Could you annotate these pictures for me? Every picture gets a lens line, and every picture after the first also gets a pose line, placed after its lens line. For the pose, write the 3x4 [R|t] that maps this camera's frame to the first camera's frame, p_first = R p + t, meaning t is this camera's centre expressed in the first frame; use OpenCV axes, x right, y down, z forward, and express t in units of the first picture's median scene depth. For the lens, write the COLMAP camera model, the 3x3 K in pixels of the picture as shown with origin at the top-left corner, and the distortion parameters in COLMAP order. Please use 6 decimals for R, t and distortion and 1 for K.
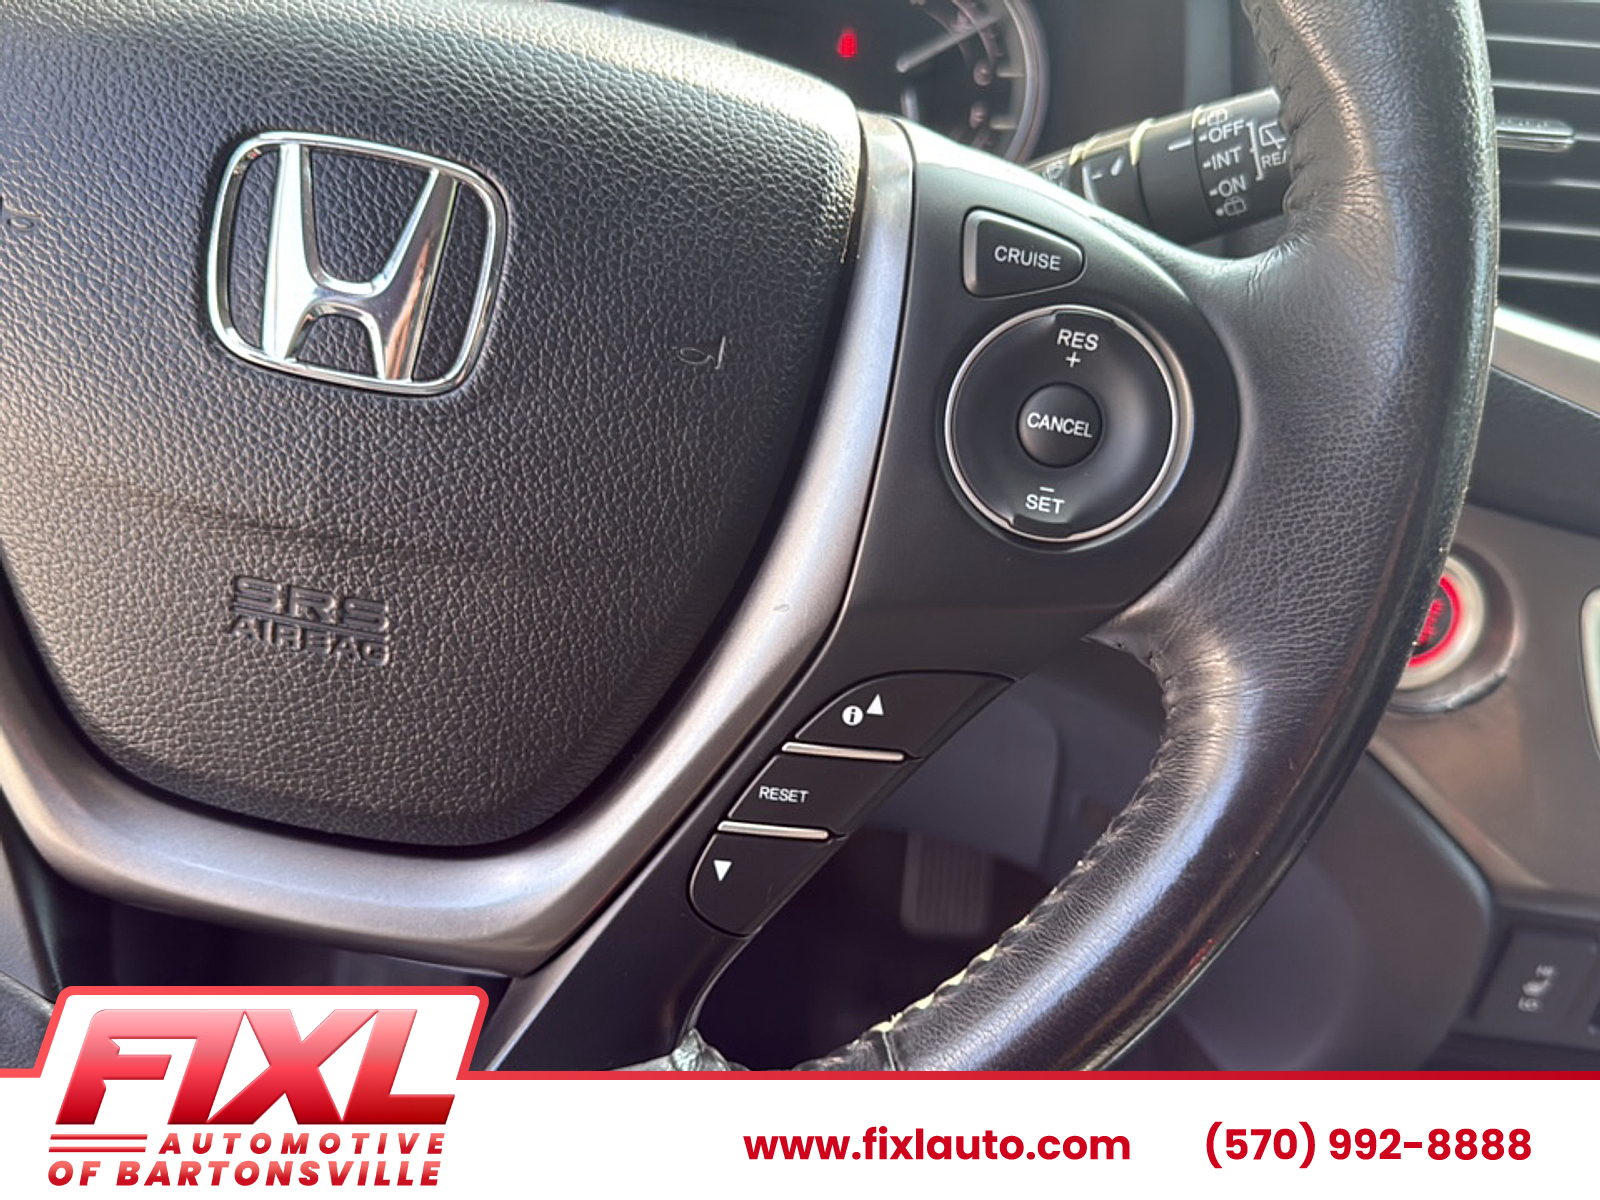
lens RADIAL K [[1499.3, 0, 750.0], [0, 1499.3, 576.5], [0, 0, 1]] dist [0.026044, 0.000000]
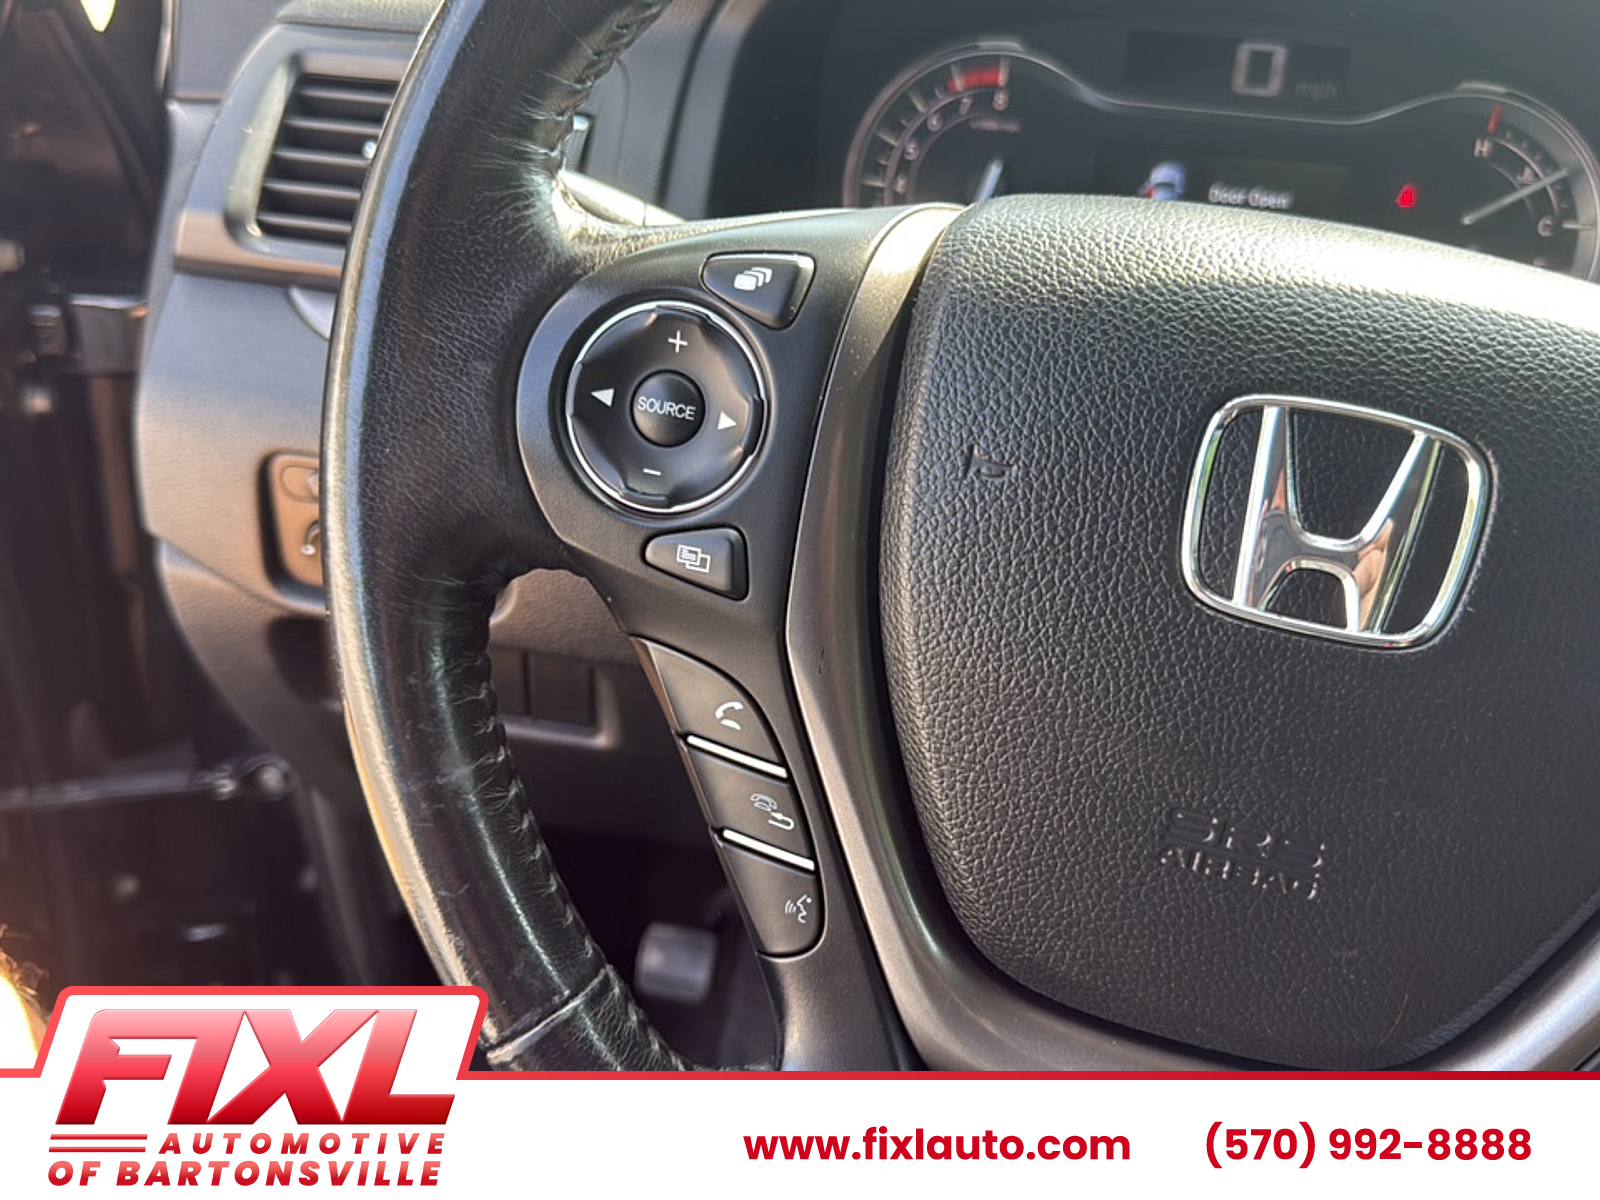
lens RADIAL K [[1499.3, 0, 808.5], [0, 1499.3, 606.6], [0, 0, 1]] dist [0.026044, 0.000000]
pose [[0.995599, 0.033955, -0.087348, -0.521413], [-0.035277, 0.999285, -0.013633, -0.120031], [0.086822, 0.016654, 0.996085, -0.063498]]
